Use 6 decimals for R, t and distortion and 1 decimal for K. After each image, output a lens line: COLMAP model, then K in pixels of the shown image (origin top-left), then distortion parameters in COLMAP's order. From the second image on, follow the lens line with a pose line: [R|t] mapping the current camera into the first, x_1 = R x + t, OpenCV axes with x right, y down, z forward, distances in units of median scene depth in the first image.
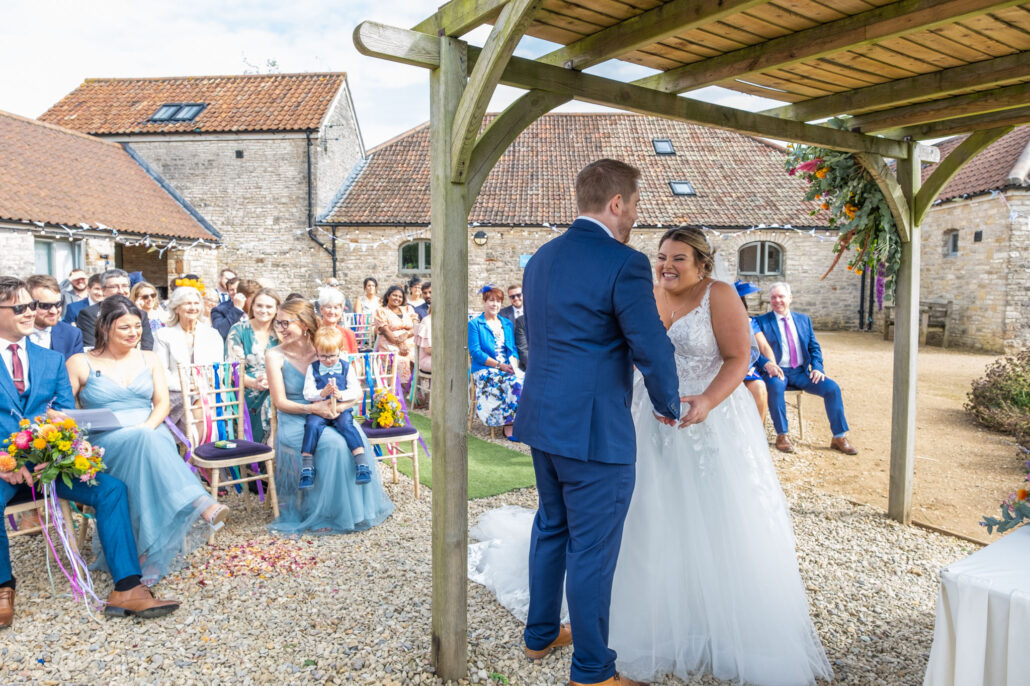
lens RADIAL K [[695.0, 0, 514.4], [0, 695.0, 344.9], [0, 0, 1]] dist [-0.028443, 0.007465]
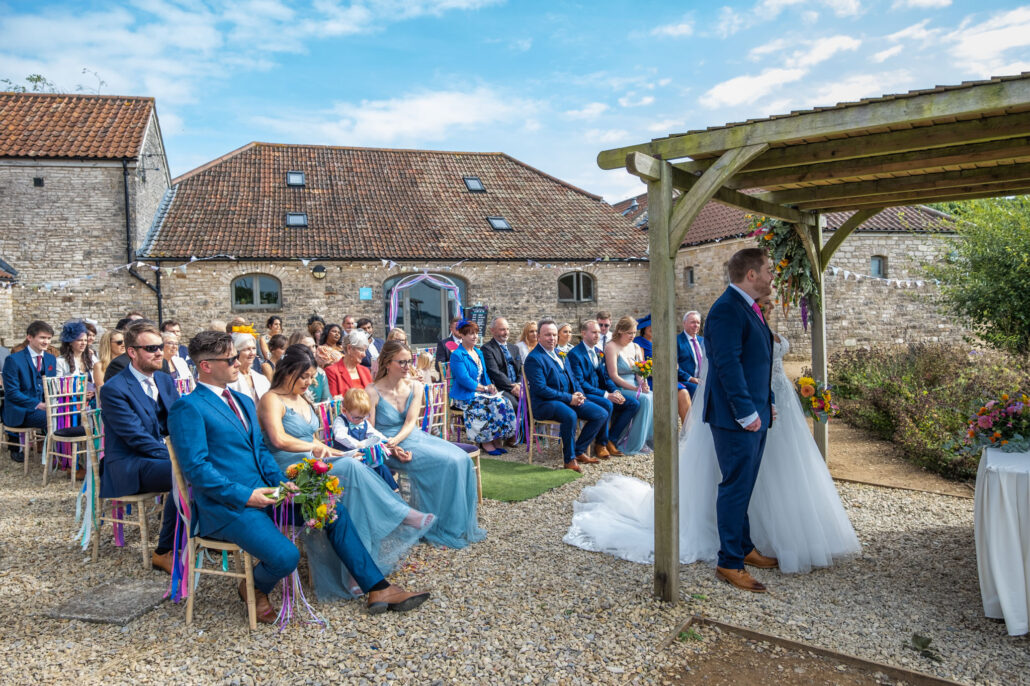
lens RADIAL K [[695.0, 0, 504.5], [0, 695.0, 358.3], [0, 0, 1]] dist [-0.028443, 0.007465]
pose [[0.945605, -0.050517, 0.321372, -0.126945], [0.056489, 0.998360, -0.009277, -0.003998], [-0.320376, 0.026927, 0.946908, -0.037826]]
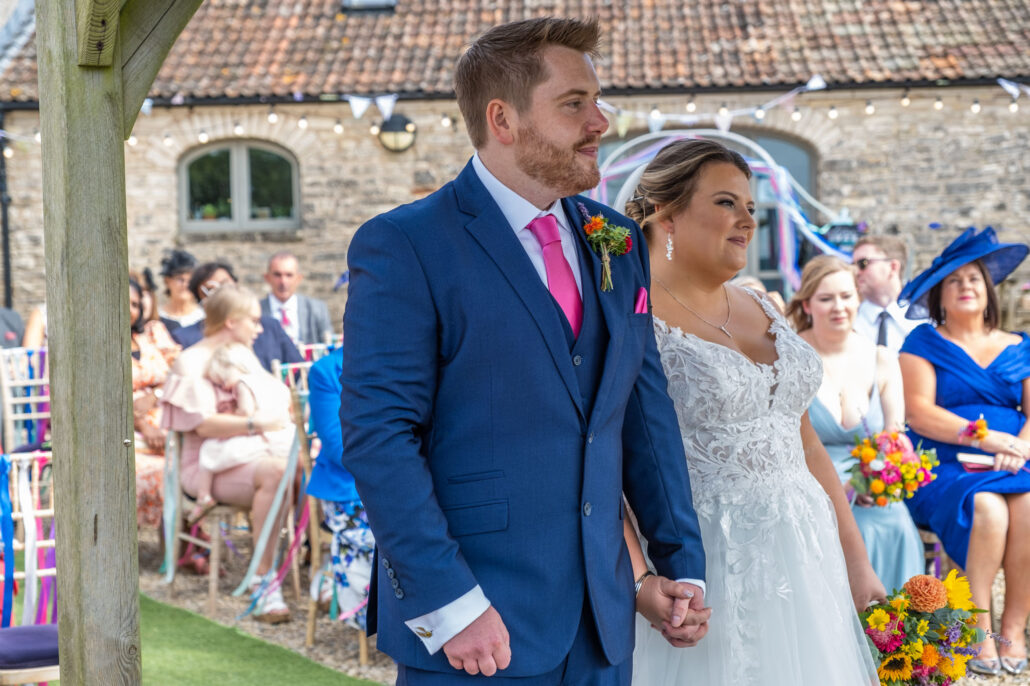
lens RADIAL K [[1949.1, 0, 519.3], [0, 1949.1, 354.0], [0, 0, 1]] dist [0.044746, 0.000000]
pose [[0.999384, -0.030859, -0.016719, 0.030721], [0.030321, 0.999042, -0.031569, -0.000783], [0.017677, 0.031042, 0.999362, -0.034341]]
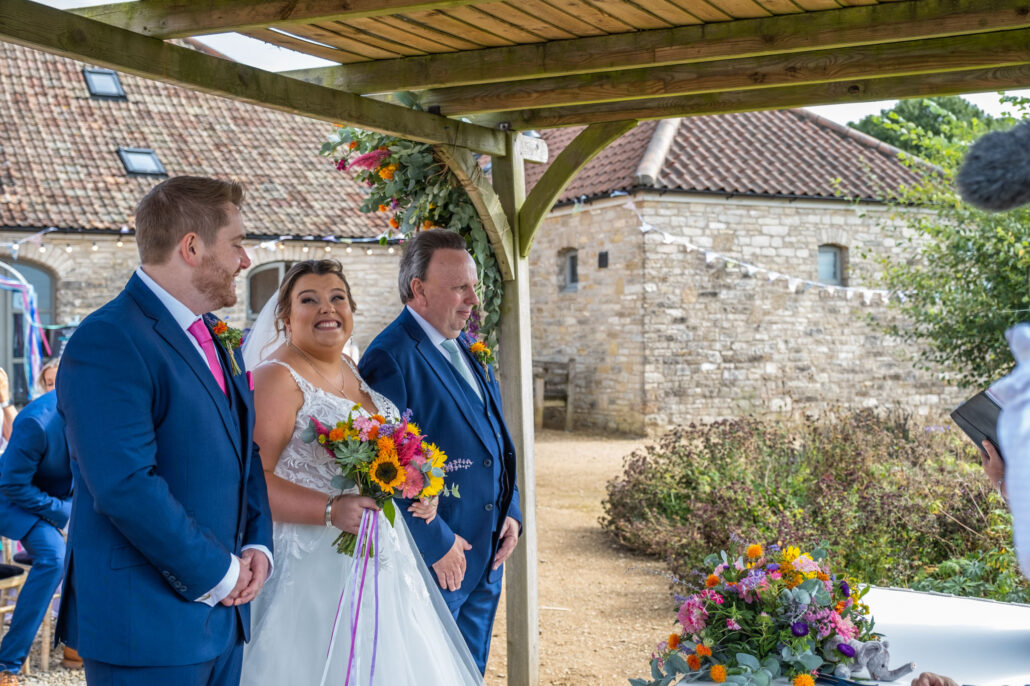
lens RADIAL K [[1287.5, 0, 512.8], [0, 1287.5, 348.3], [0, 0, 1]] dist [-0.002553, 0.000000]
pose [[0.868626, -0.016124, 0.495206, -0.010385], [0.053019, 0.996756, -0.060544, -0.002378], [-0.492624, 0.078846, 0.866663, -0.016650]]
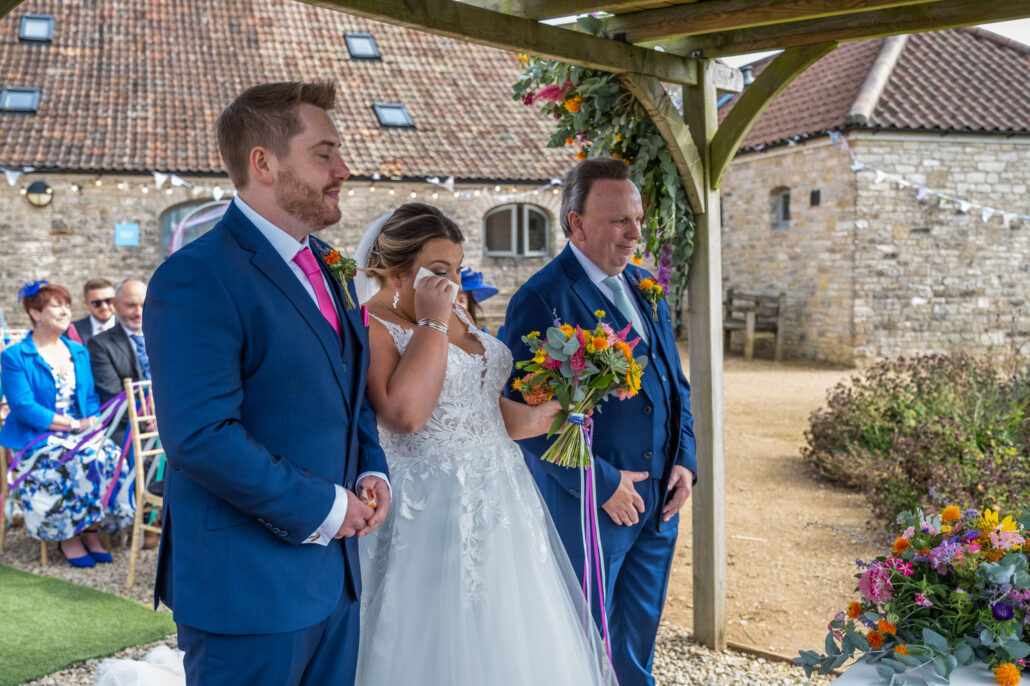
lens RADIAL K [[1146.3, 0, 514.4], [0, 1146.3, 348.0], [0, 0, 1]] dist [0.009333, 0.000000]
pose [[0.946795, -0.032294, 0.320212, 0.013259], [0.038294, 0.999189, -0.012458, -0.003998], [-0.319550, 0.024058, 0.947264, 0.009032]]
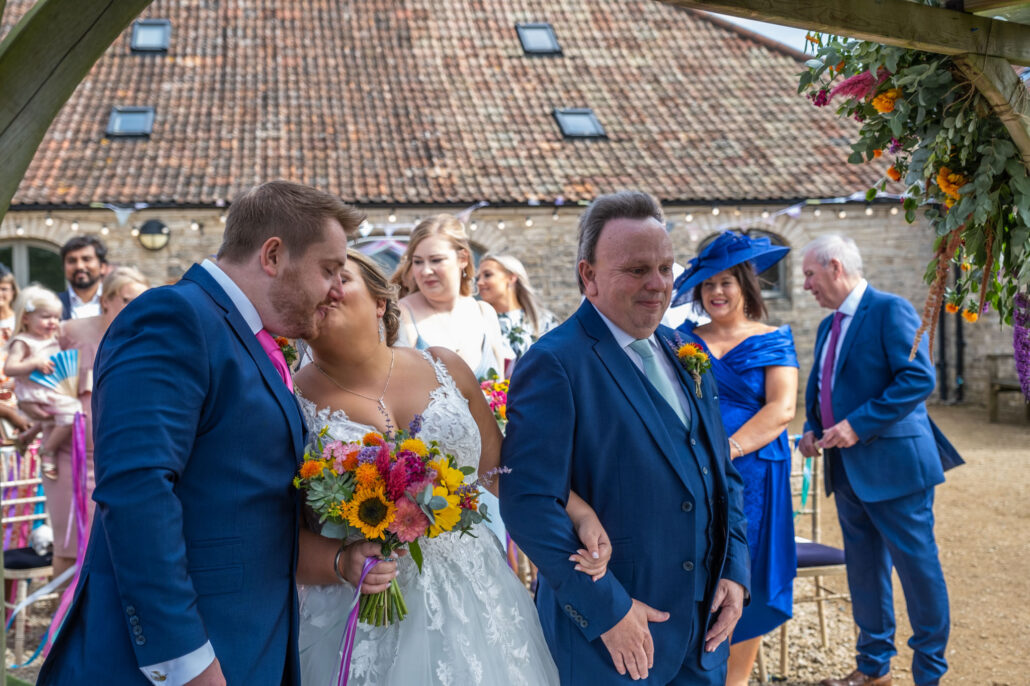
lens RADIAL K [[1436.4, 0, 510.0], [0, 1436.4, 350.3], [0, 0, 1]] dist [0.015465, 0.000000]
pose [[0.982970, -0.033256, 0.180734, 0.008259], [0.044808, 0.997179, -0.060218, -0.010424], [-0.178221, 0.067291, 0.981687, 0.034460]]
